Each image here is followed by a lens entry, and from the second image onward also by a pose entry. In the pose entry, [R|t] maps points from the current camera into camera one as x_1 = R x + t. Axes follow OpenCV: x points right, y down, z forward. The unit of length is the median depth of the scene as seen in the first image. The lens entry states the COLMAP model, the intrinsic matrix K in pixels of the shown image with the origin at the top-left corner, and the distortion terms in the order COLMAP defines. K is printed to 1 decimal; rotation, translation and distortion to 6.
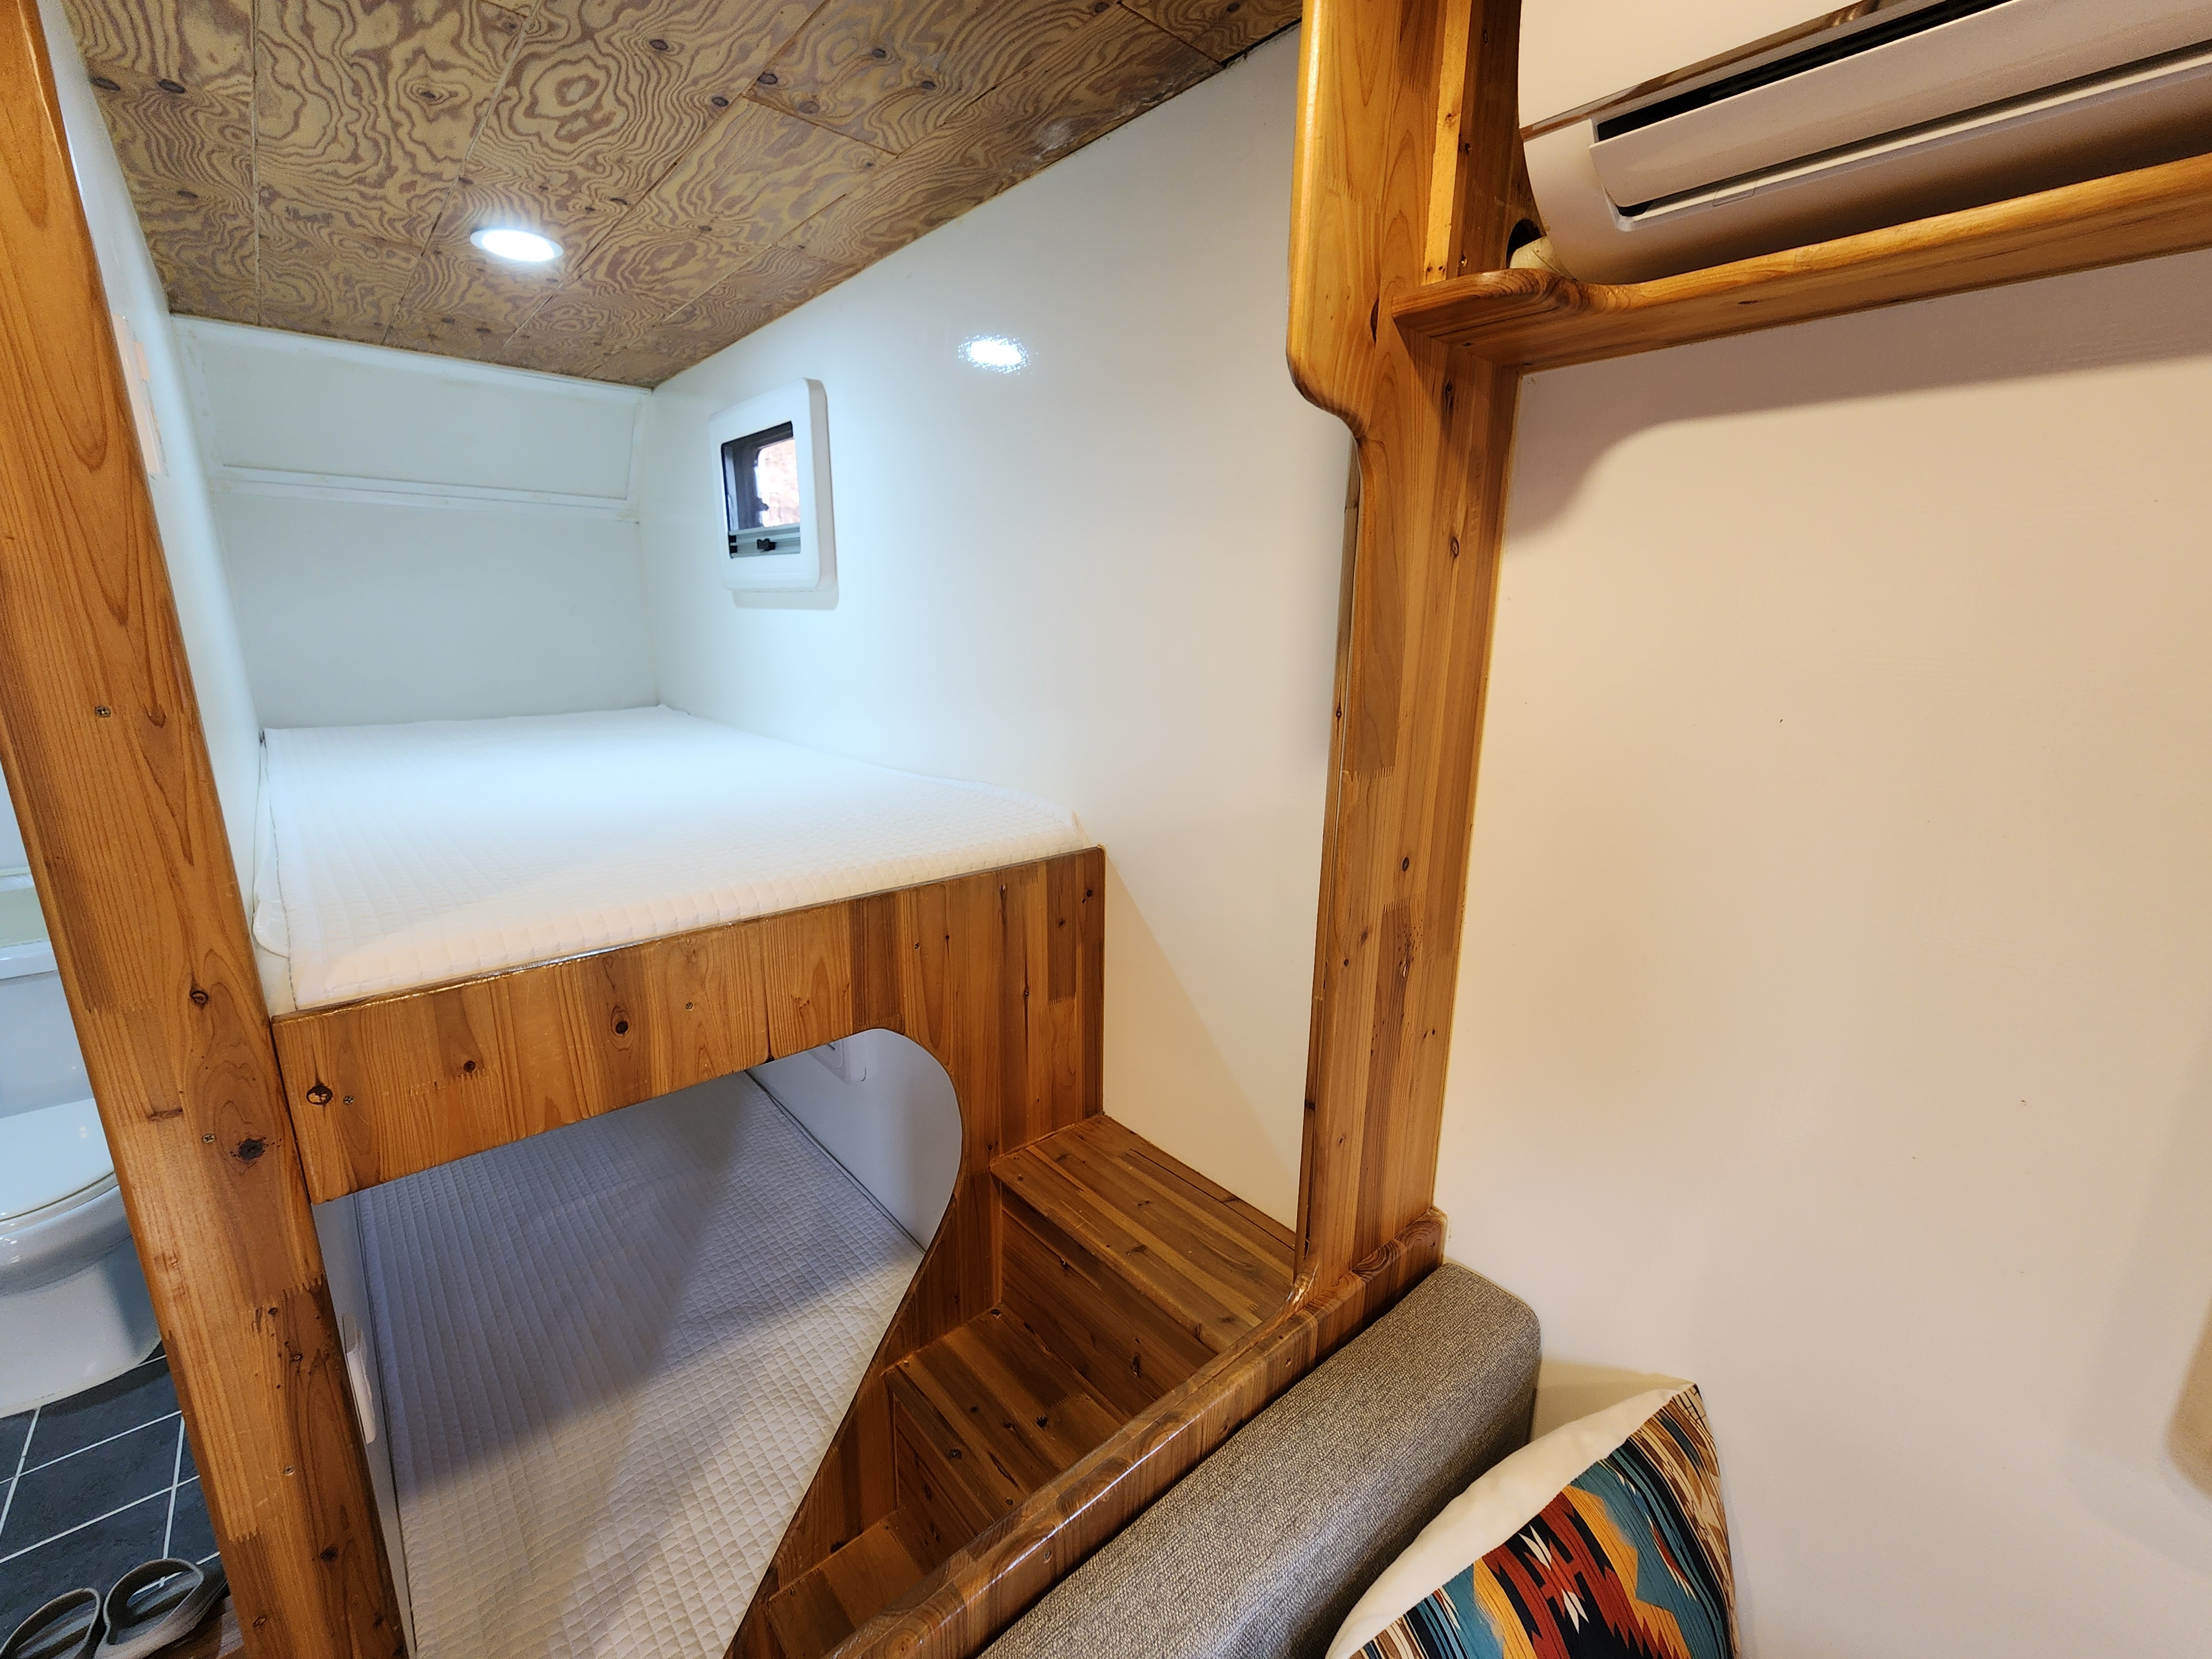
lens RADIAL K [[919.4, 0, 1097.3], [0, 919.4, 836.8], [0, 0, 1]] dist [0.003827, 0.000310]
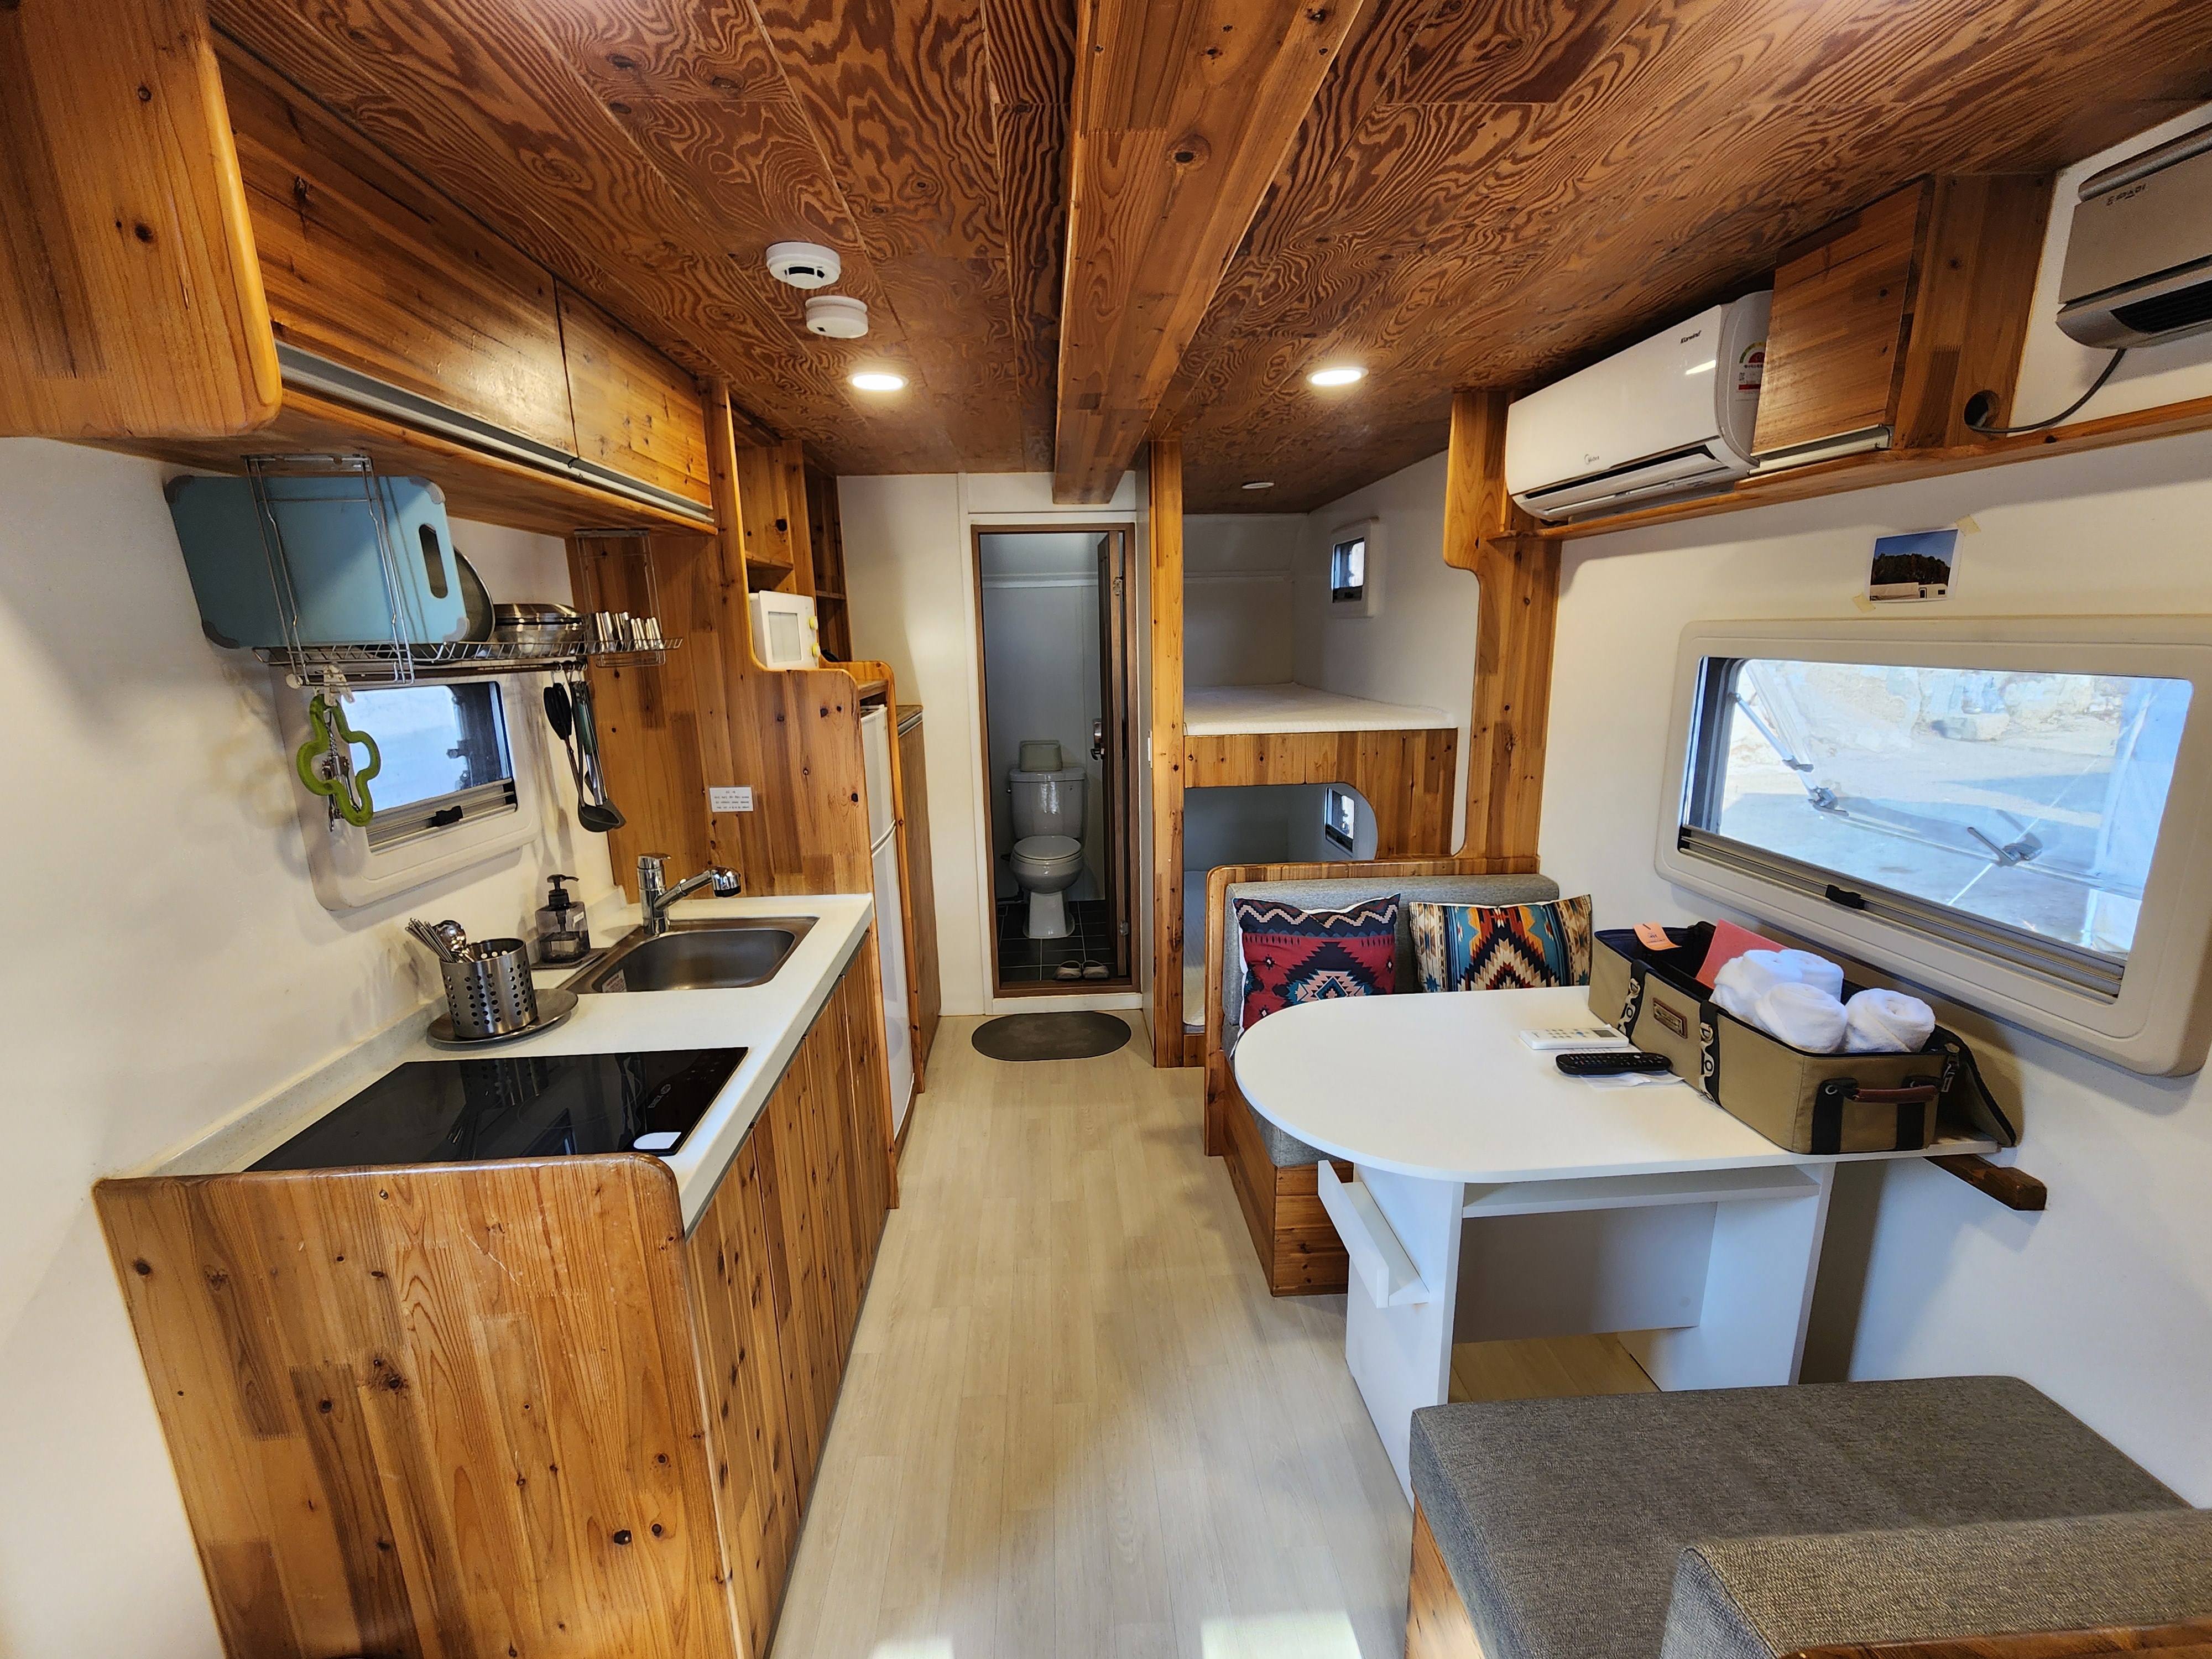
lens RADIAL K [[919.4, 0, 1095.8], [0, 919.4, 839.3], [0, 0, 1]] dist [0.003827, 0.000310]
pose [[0.789069, 0.109416, -0.604482, 0.986609], [-0.117849, 0.992695, 0.025850, 0.461806], [0.602895, 0.050840, 0.796199, -1.866446]]
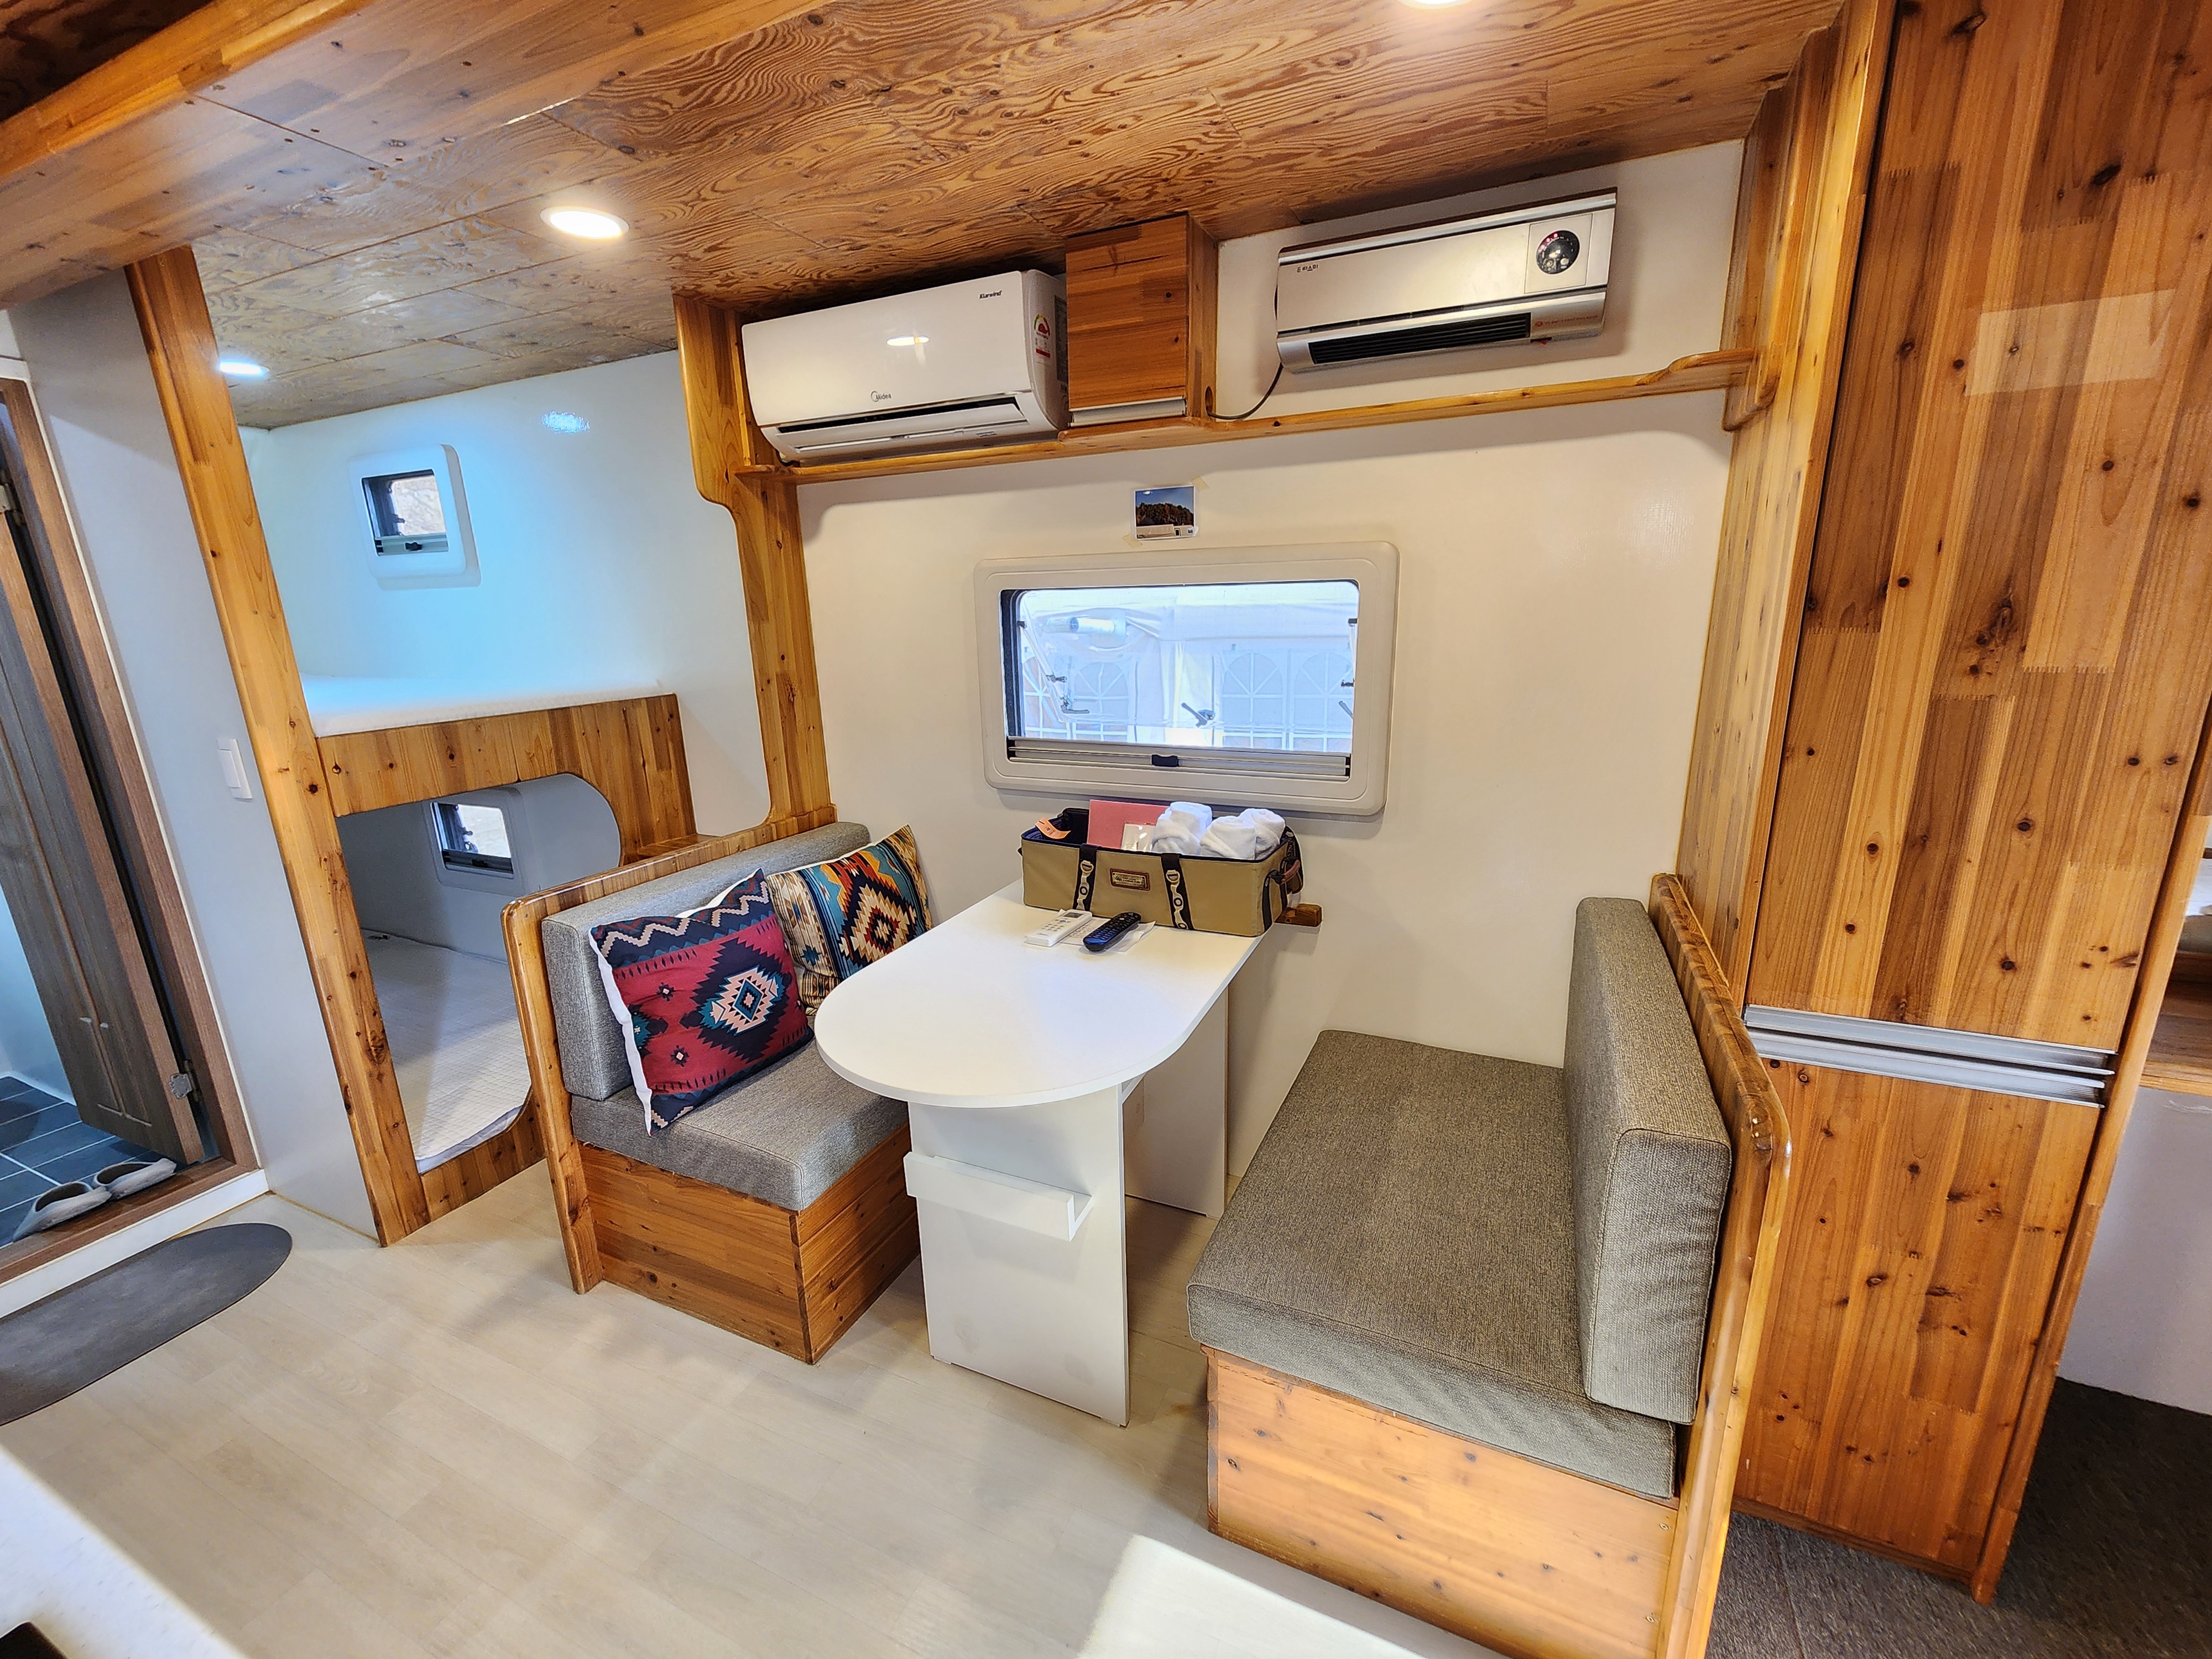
lens RADIAL K [[919.4, 0, 1097.0], [0, 919.4, 835.9], [0, 0, 1]] dist [0.003827, 0.000310]
pose [[0.915057, -0.135314, 0.379948, 0.061008], [0.132743, 0.990598, 0.033095, 0.530970], [-0.380854, 0.020152, 0.924416, -1.722500]]
